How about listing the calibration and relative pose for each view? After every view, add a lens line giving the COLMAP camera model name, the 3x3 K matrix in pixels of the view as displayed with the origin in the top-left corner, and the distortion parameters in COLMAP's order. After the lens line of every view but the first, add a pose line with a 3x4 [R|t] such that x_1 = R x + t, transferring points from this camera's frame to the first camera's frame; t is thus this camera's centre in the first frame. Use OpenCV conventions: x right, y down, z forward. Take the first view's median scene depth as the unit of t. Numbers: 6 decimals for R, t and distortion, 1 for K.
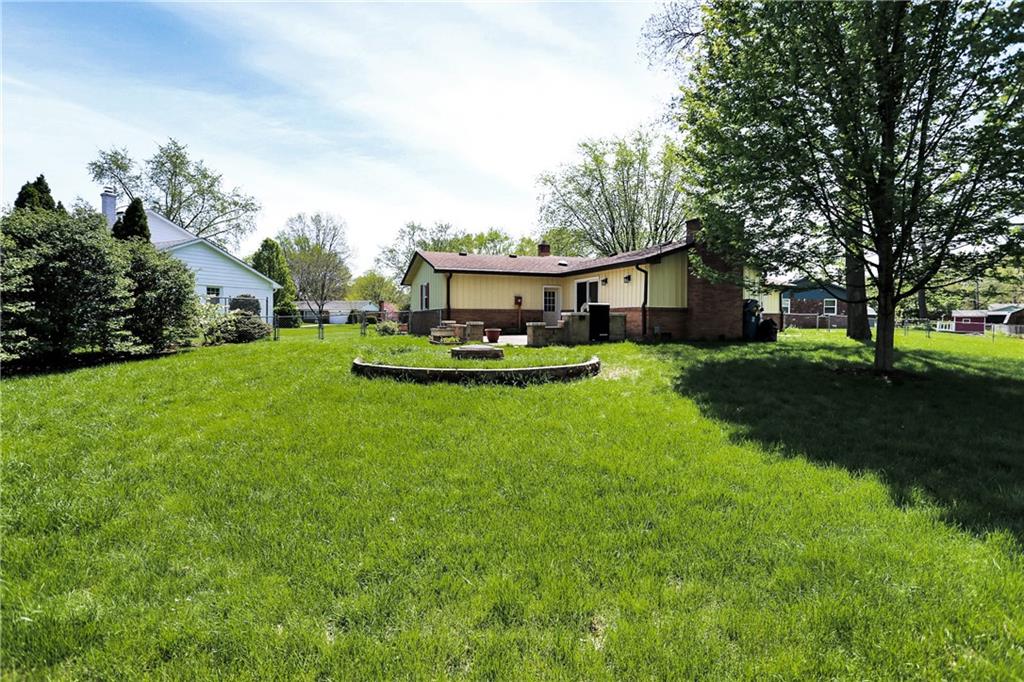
lens RADIAL K [[515.2, 0, 517.2], [0, 515.2, 332.7], [0, 0, 1]] dist [-0.066546, 0.029079]
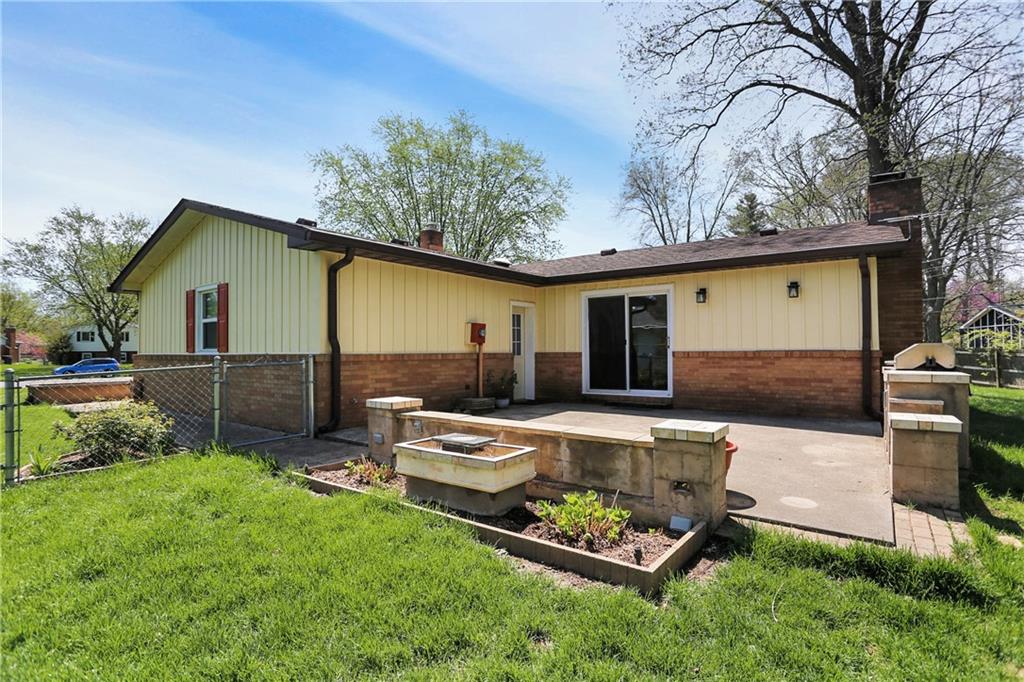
lens RADIAL K [[498.5, 0, 512.0], [0, 498.5, 341.0], [0, 0, 1]] dist [0.001127, 0.000191]
pose [[0.859377, 0.002679, 0.511335, -0.196797], [0.020565, 0.998996, -0.039796, -0.038479], [-0.510928, 0.044716, 0.858459, 0.631720]]
